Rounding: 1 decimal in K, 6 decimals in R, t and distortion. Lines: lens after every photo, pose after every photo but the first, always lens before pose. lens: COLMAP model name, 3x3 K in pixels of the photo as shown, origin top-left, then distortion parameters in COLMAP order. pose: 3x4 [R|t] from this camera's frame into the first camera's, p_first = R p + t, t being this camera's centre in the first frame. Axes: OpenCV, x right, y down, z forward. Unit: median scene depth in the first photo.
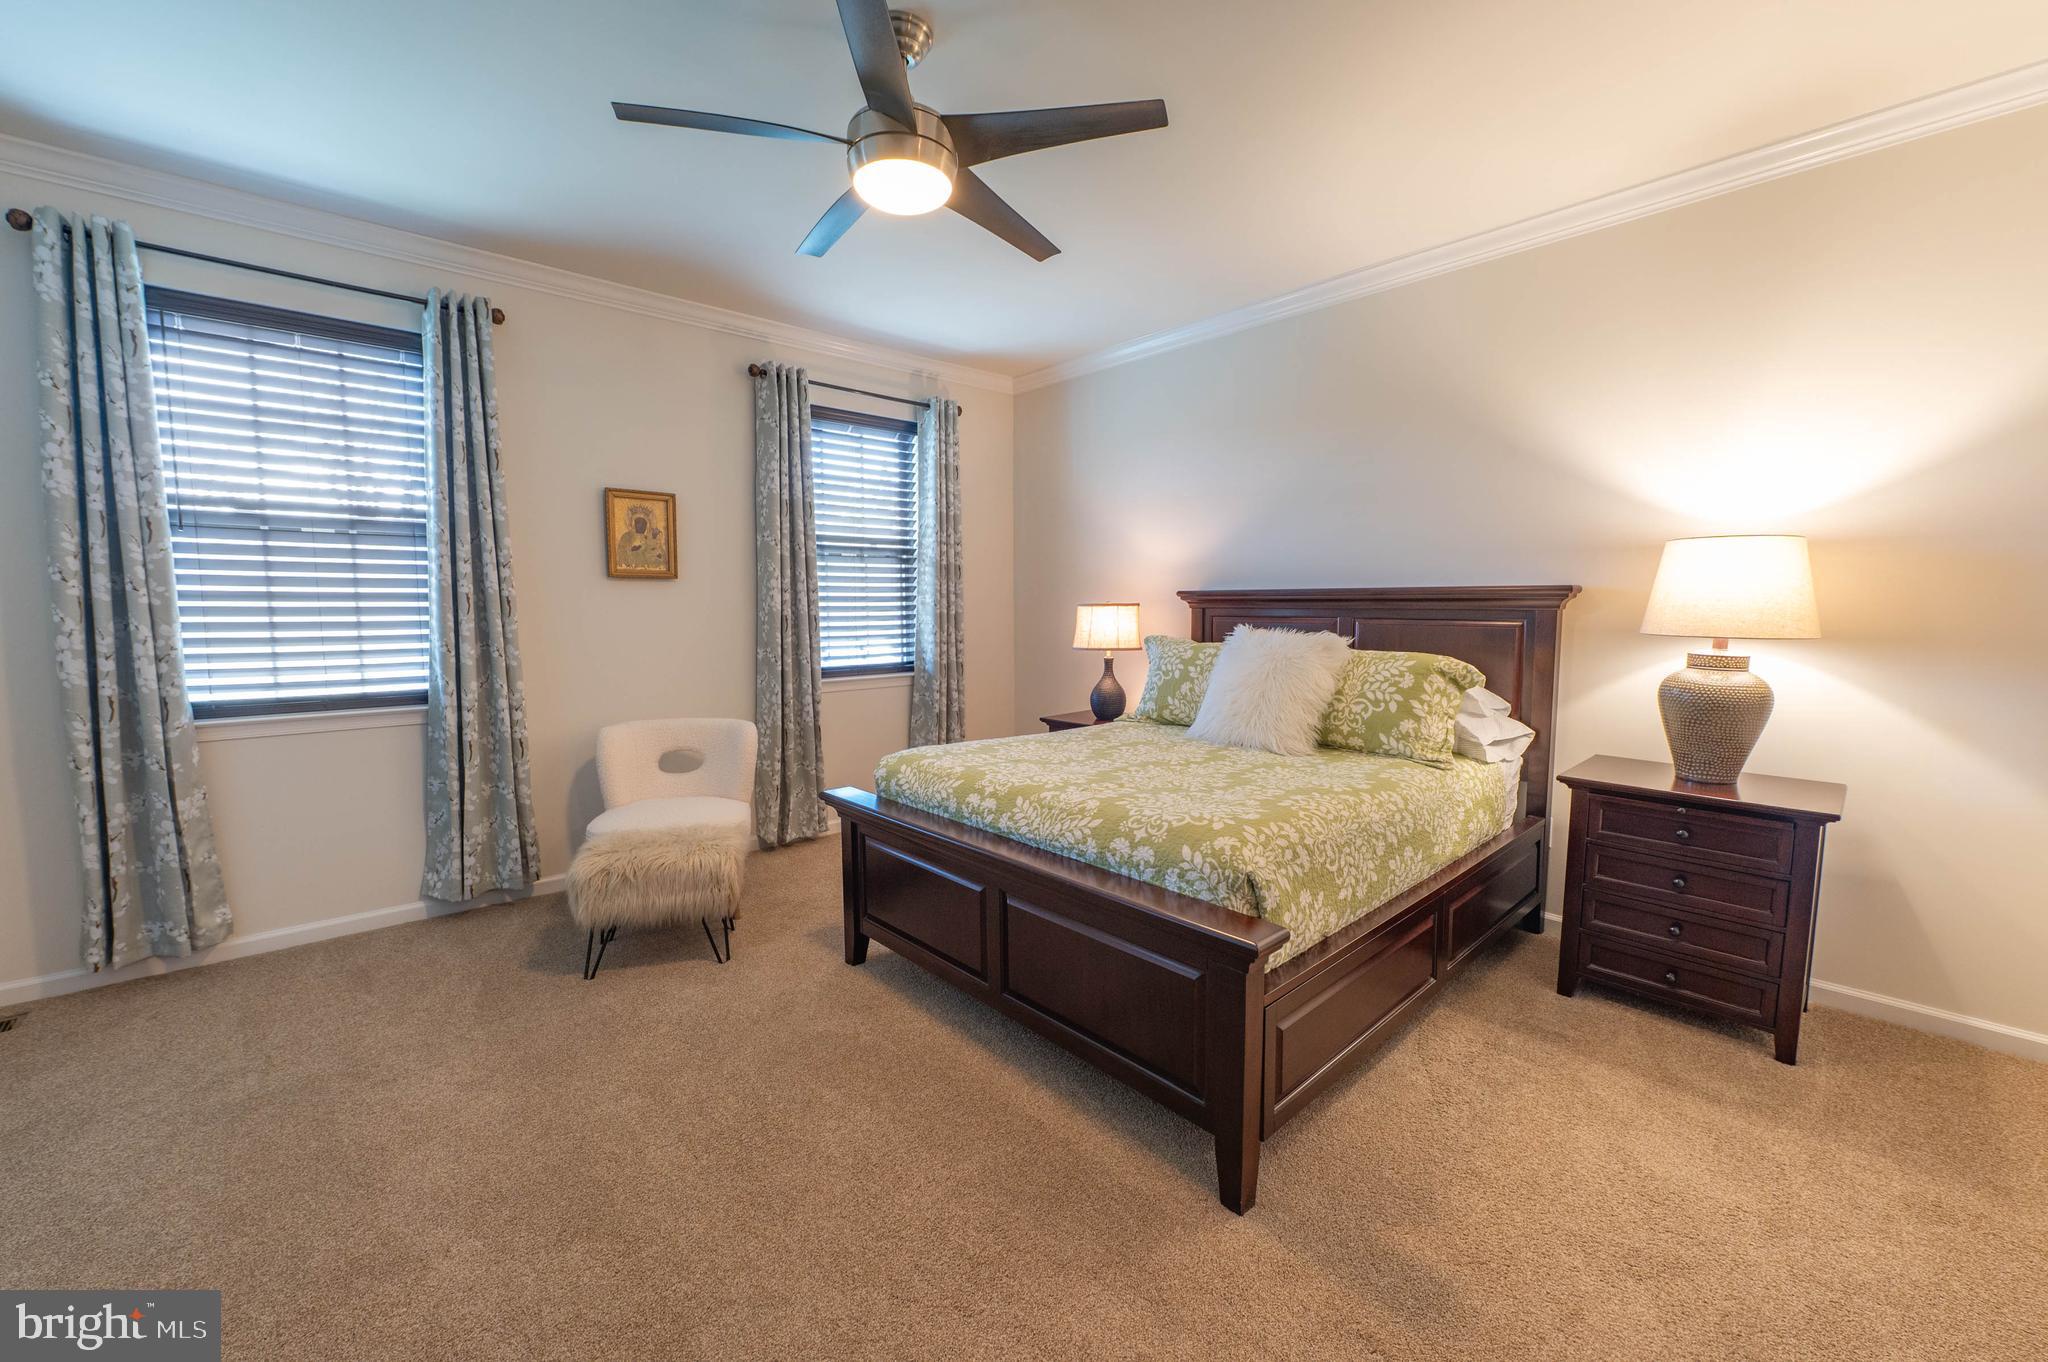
lens RADIAL K [[804.2, 0, 1022.8], [0, 804.2, 674.4], [0, 0, 1]] dist [-0.004296, -0.000392]
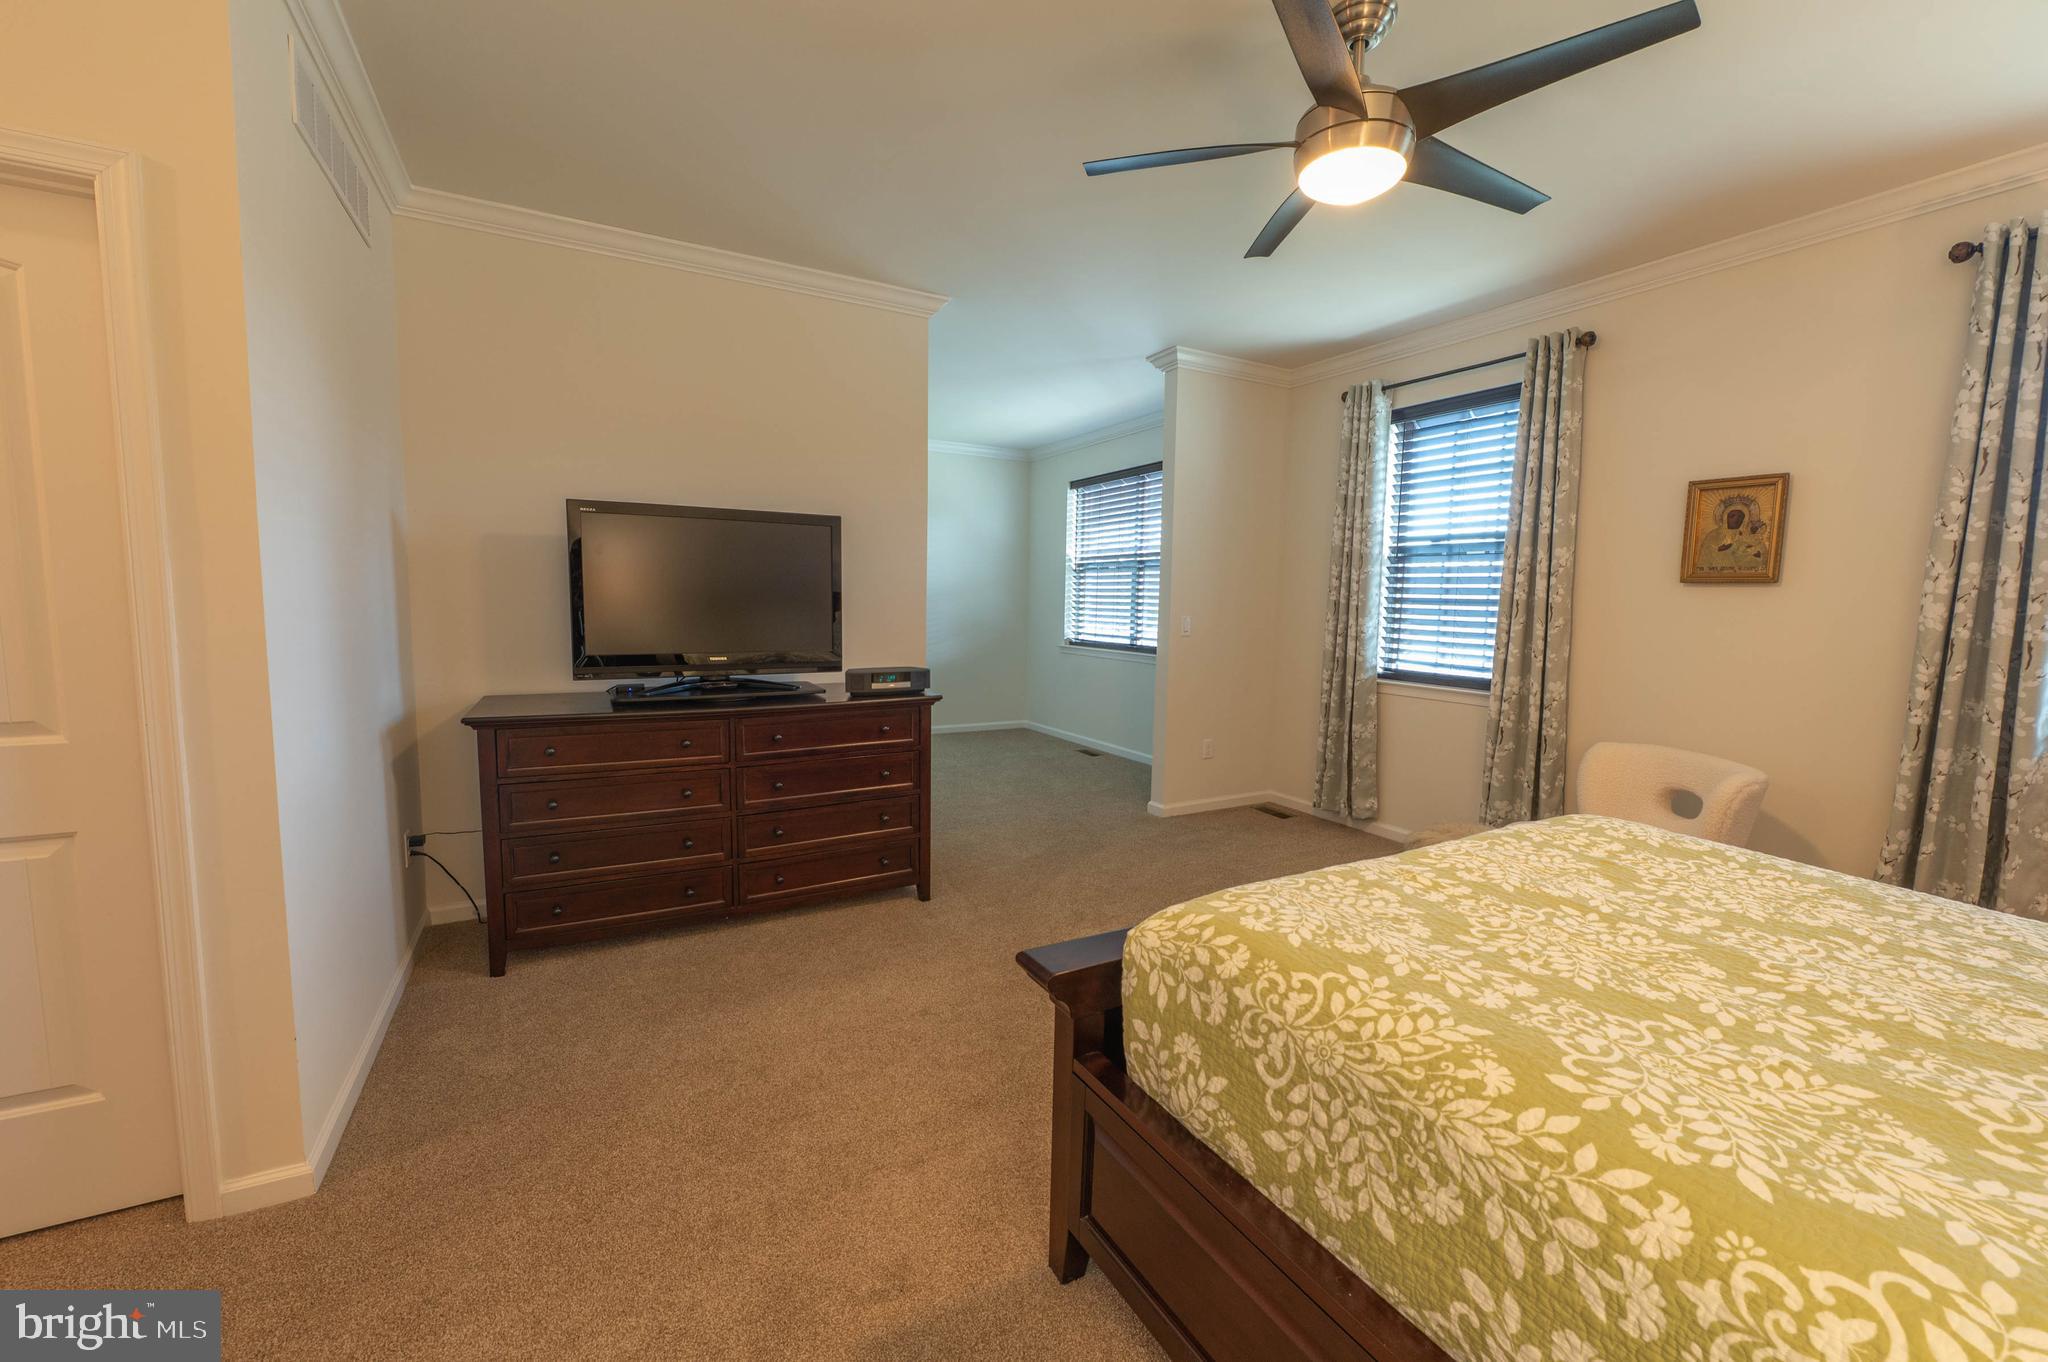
lens RADIAL K [[804.2, 0, 1022.8], [0, 804.2, 674.4], [0, 0, 1]] dist [-0.004296, -0.000392]
pose [[-0.228677, 0.088553, -0.969466, 0.494885], [-0.107604, 0.987453, 0.115577, -0.043692], [0.967537, 0.130748, -0.216279, 0.482233]]
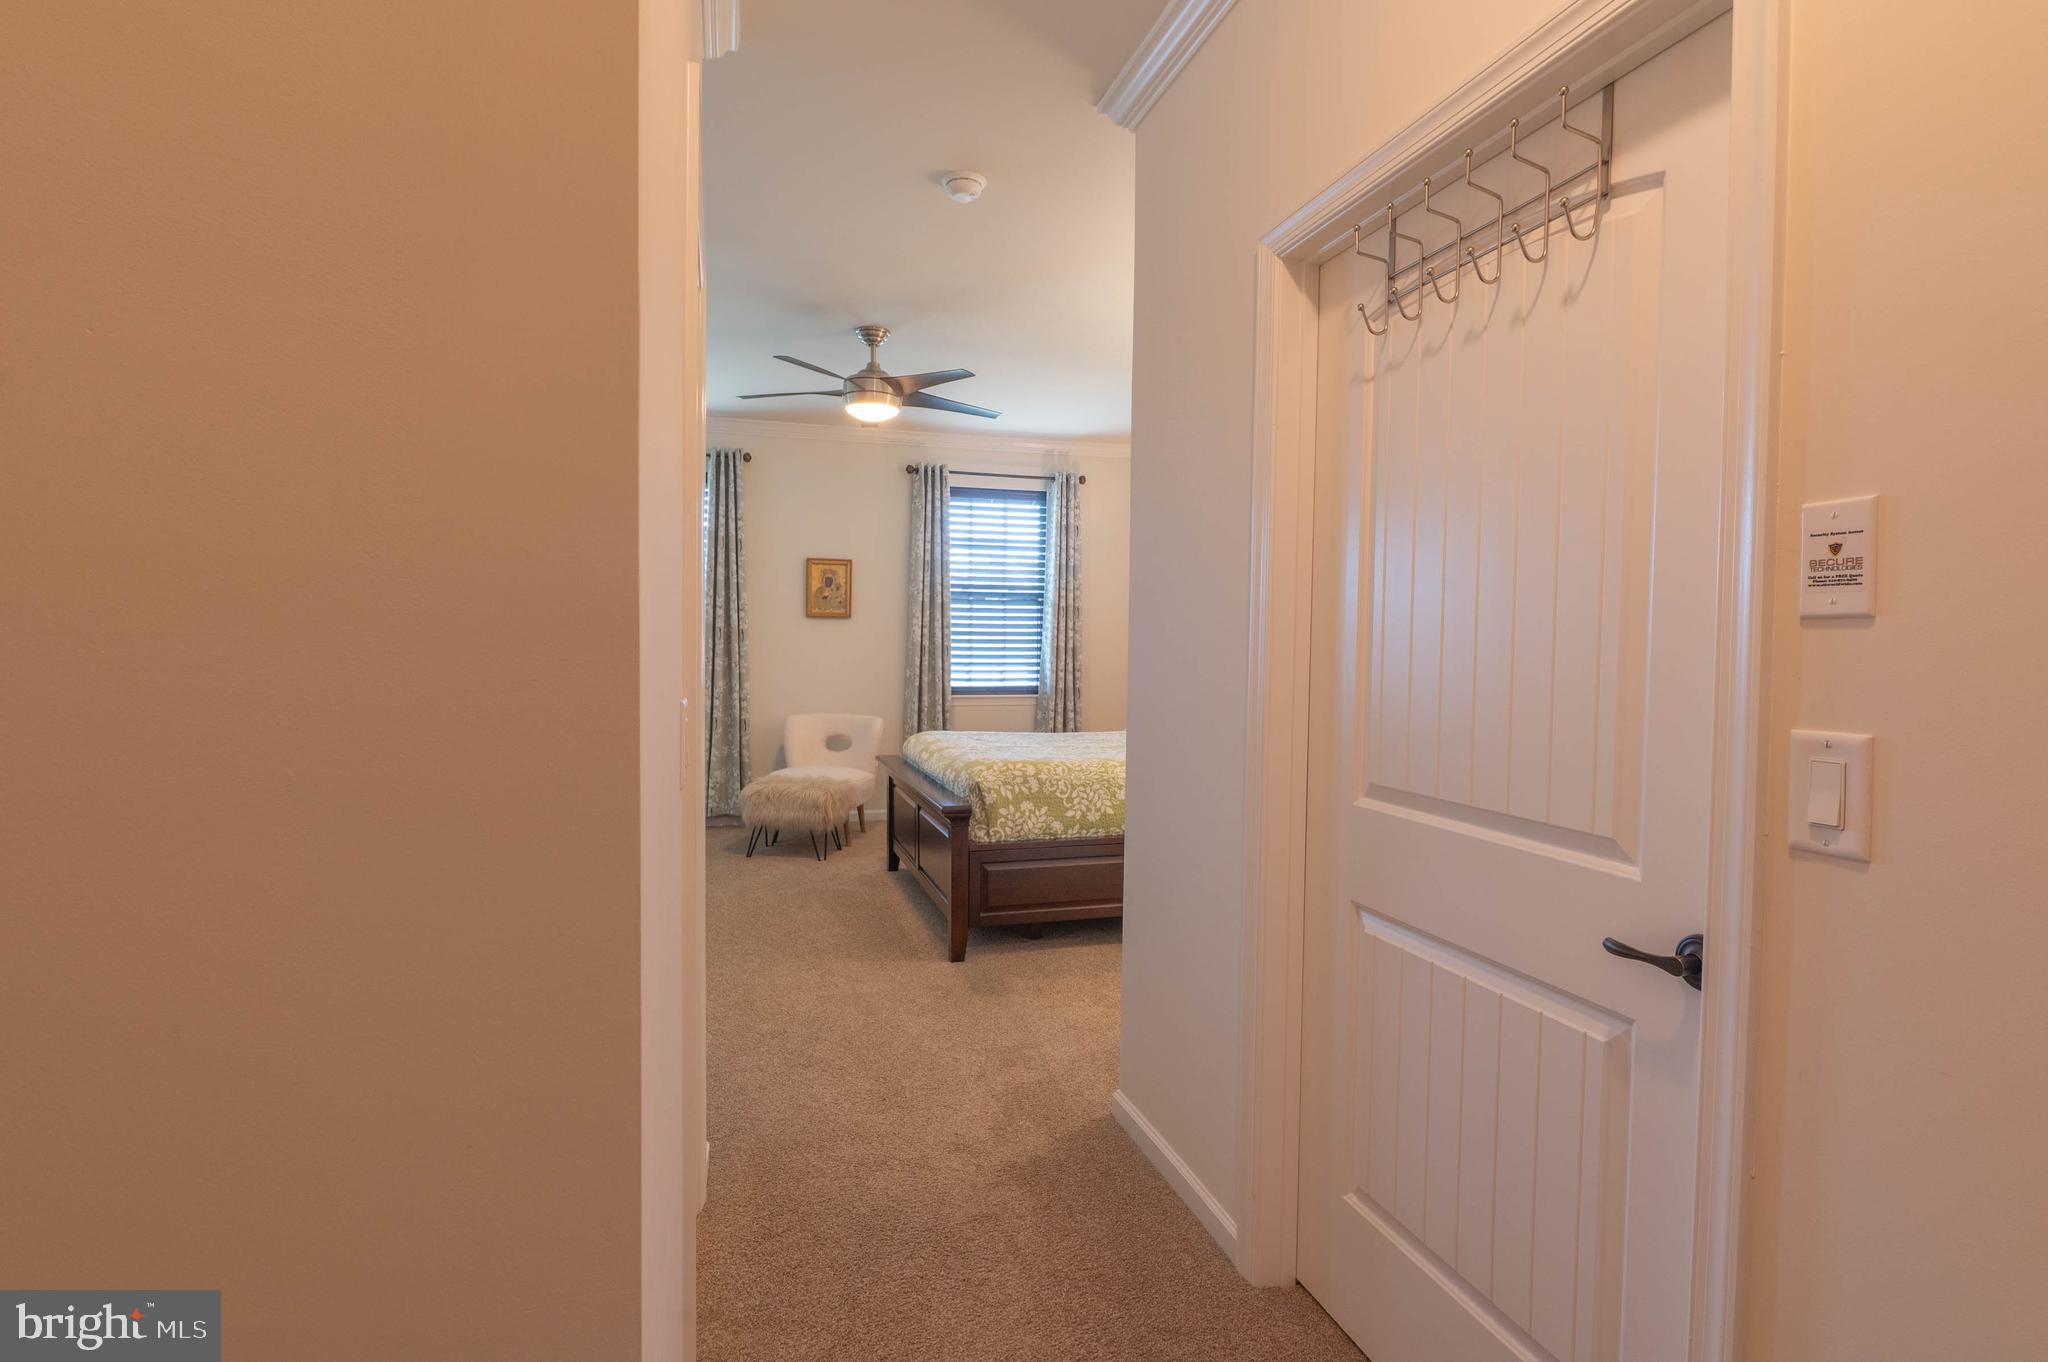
lens RADIAL K [[991.2, 0, 1020.9], [0, 991.2, 676.1], [0, 0, 1]] dist [-0.009370, -0.001330]
pose [[0.900212, 0.026898, -0.434620, 0.620624], [-0.051233, 0.997701, -0.044371, 0.047609], [0.432427, 0.062210, 0.899520, -0.458168]]
